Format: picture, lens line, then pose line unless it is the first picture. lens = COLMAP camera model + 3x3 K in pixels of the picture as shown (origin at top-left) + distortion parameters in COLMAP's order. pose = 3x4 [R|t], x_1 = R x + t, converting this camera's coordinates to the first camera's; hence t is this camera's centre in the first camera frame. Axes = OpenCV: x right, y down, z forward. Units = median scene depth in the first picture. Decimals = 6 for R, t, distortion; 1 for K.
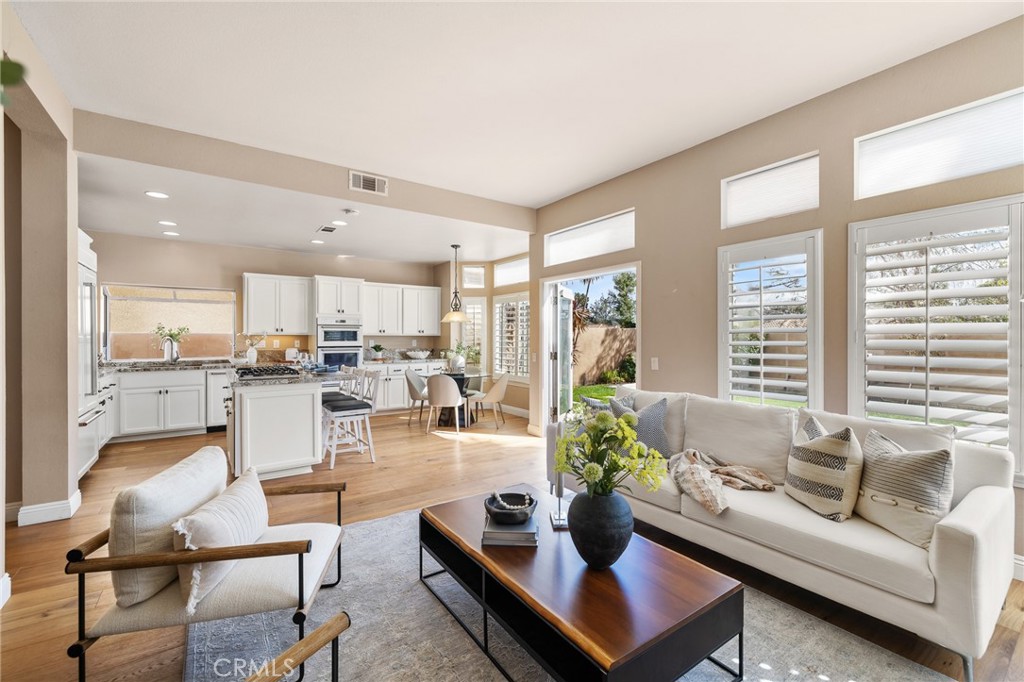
lens RADIAL K [[429.2, 0, 512.0], [0, 429.2, 341.0], [0, 0, 1]] dist [0.001230, 0.000290]
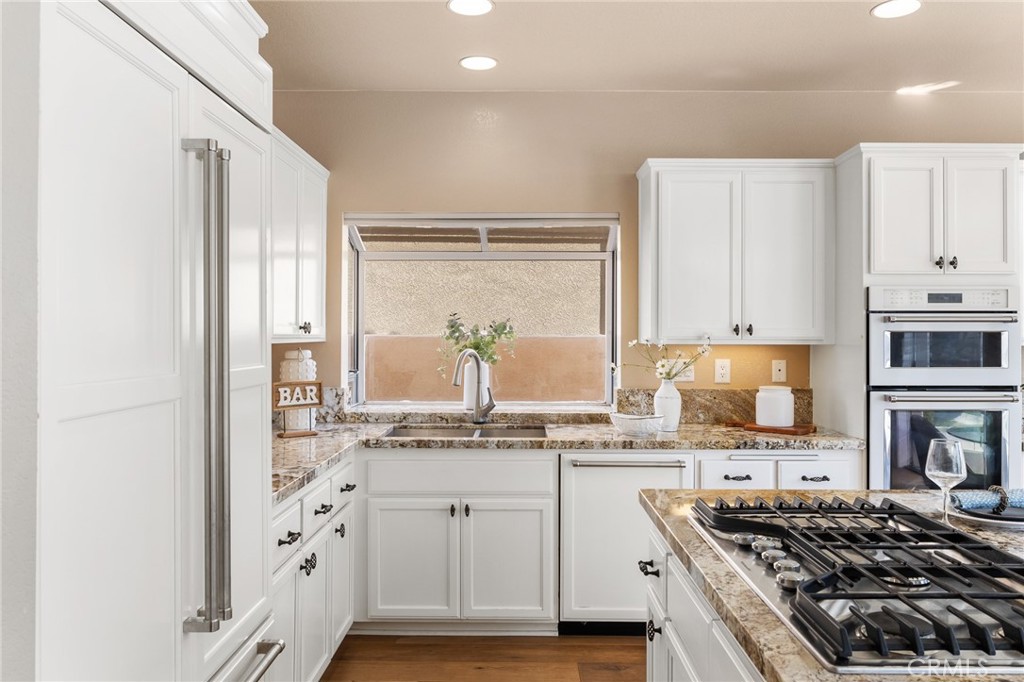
lens RADIAL K [[724.6, 0, 512.0], [0, 724.6, 341.0], [0, 0, 1]] dist [-0.024646, -0.000384]
pose [[0.812299, 0.007477, -0.583193, -0.363449], [-0.005811, 0.999972, 0.004727, -0.018385], [0.583212, -0.000451, 0.812320, 0.457529]]
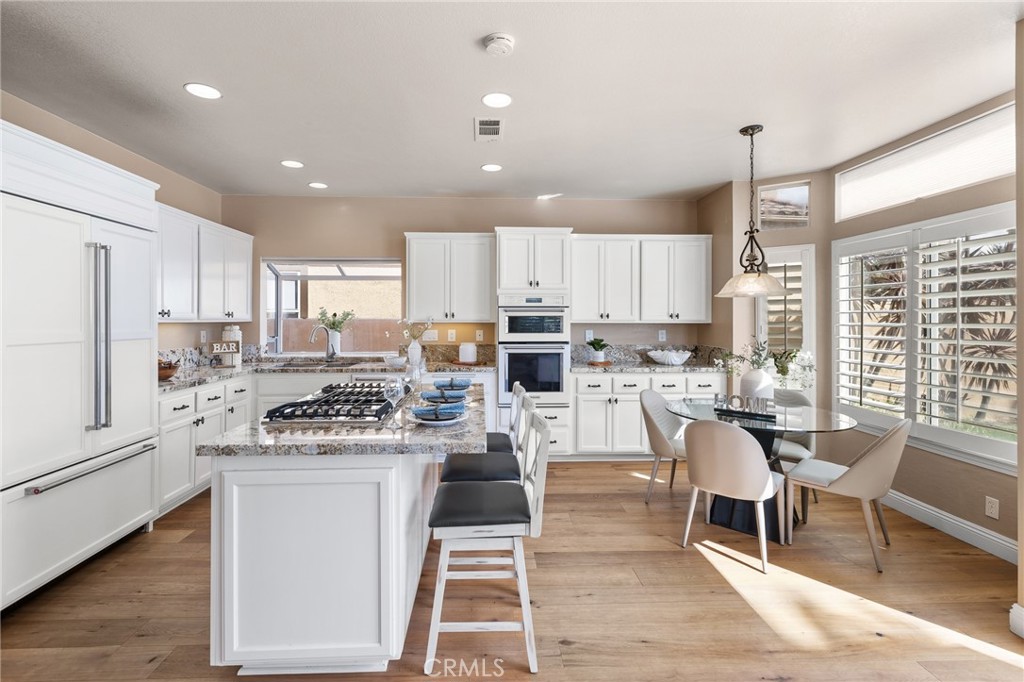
lens RADIAL K [[455.7, 0, 506.4], [0, 455.7, 316.2], [0, 0, 1]] dist [0.000270, 0.000074]
pose [[0.841236, -0.001932, -0.540665, -0.088198], [-0.004681, 0.999930, -0.010856, -0.016629], [0.540648, 0.011663, 0.841168, 0.451696]]
